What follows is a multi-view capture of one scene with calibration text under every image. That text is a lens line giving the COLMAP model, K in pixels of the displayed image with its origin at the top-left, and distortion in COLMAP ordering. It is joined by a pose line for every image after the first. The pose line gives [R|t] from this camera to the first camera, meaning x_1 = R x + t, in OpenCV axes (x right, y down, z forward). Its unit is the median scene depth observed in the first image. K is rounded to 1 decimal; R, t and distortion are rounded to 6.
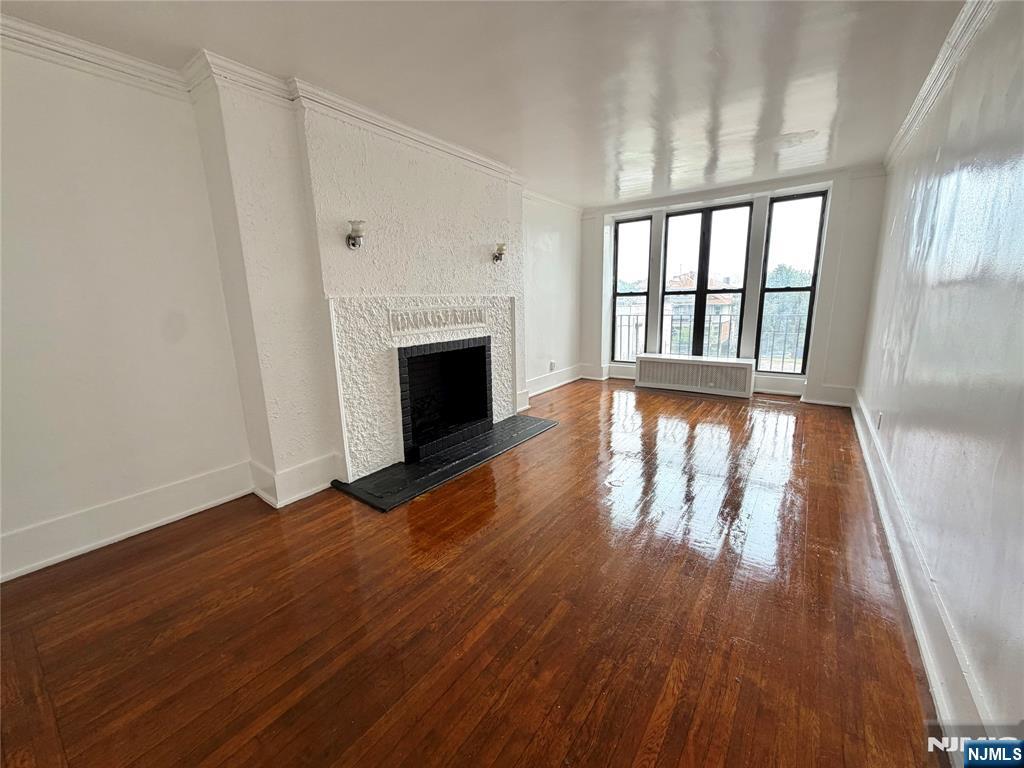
lens RADIAL K [[406.8, 0, 497.2], [0, 406.8, 383.5], [0, 0, 1]] dist [0.010585, 0.001237]
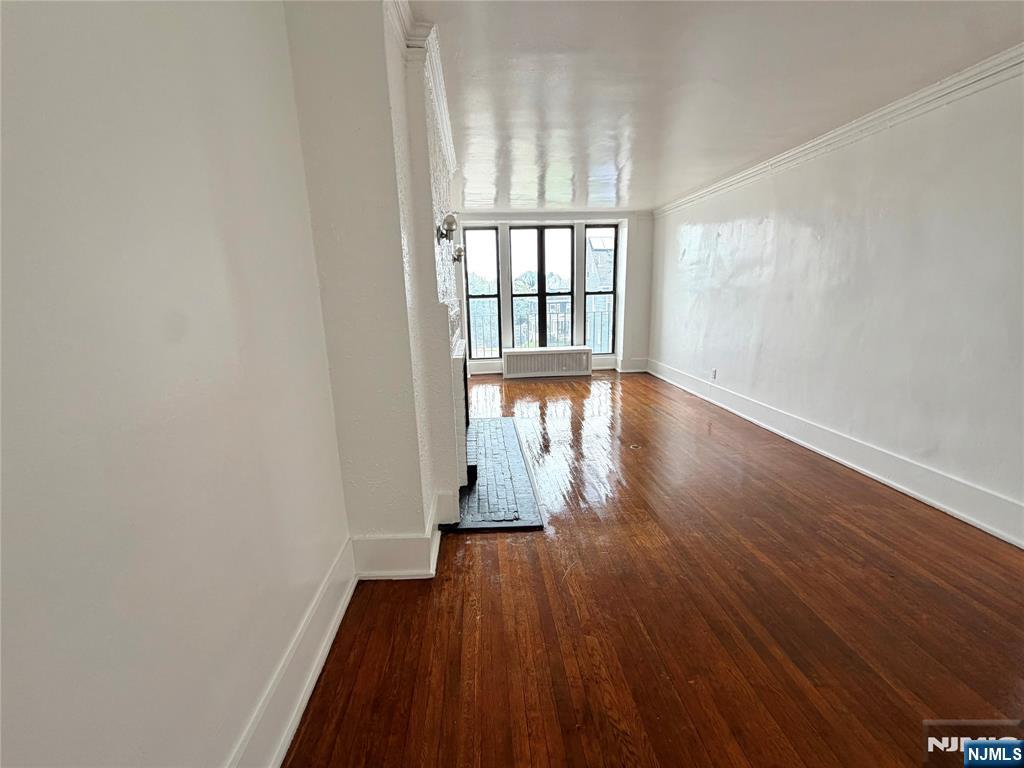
lens RADIAL K [[406.8, 0, 517.1], [0, 406.8, 389.8], [0, 0, 1]] dist [0.010585, 0.001237]
pose [[0.750716, -0.151791, 0.642951, -0.390715], [0.142371, 0.987549, 0.066911, -0.035370], [-0.645102, 0.041306, 0.762979, 0.131551]]
